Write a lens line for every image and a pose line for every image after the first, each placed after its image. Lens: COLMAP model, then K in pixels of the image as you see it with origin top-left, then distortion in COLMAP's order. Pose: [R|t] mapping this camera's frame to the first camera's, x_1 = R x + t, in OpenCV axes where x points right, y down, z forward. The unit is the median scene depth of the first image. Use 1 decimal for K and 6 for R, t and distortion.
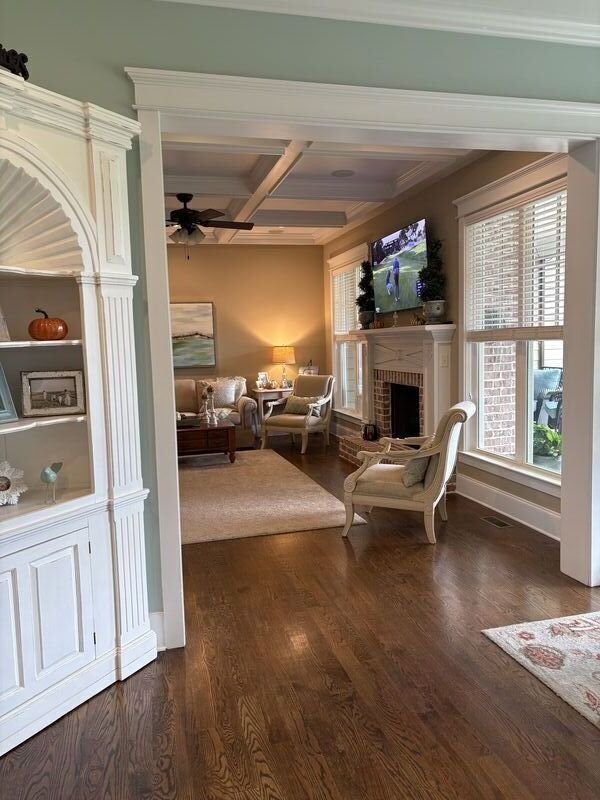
lens RADIAL K [[600.4, 0, 300.0], [0, 600.4, 400.2], [0, 0, 1]] dist [-0.000907, 0.000697]
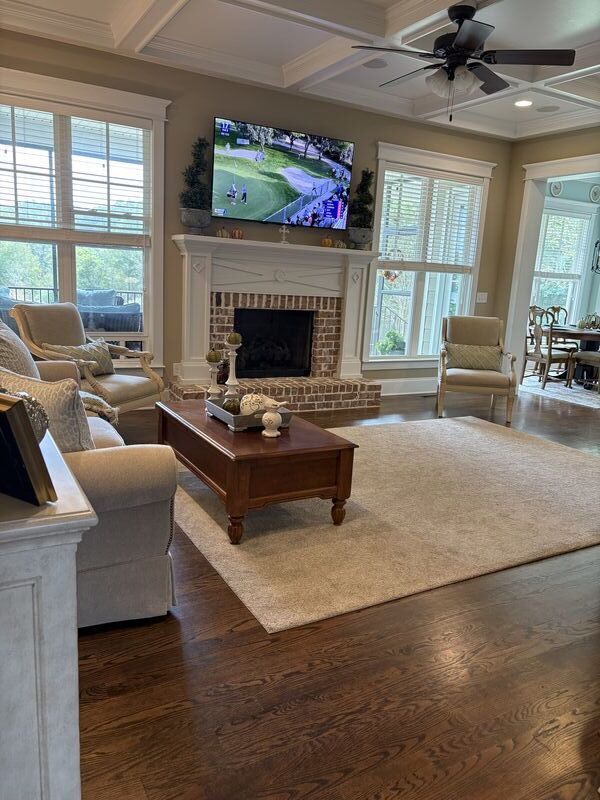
lens RADIAL K [[600.4, 0, 300.2], [0, 600.4, 400.3], [0, 0, 1]] dist [-0.000907, 0.000697]
pose [[-0.274308, -0.202146, 0.940156, -0.936447], [0.033529, 0.975052, 0.219431, -0.114627], [-0.961057, 0.091714, -0.260686, 1.584225]]
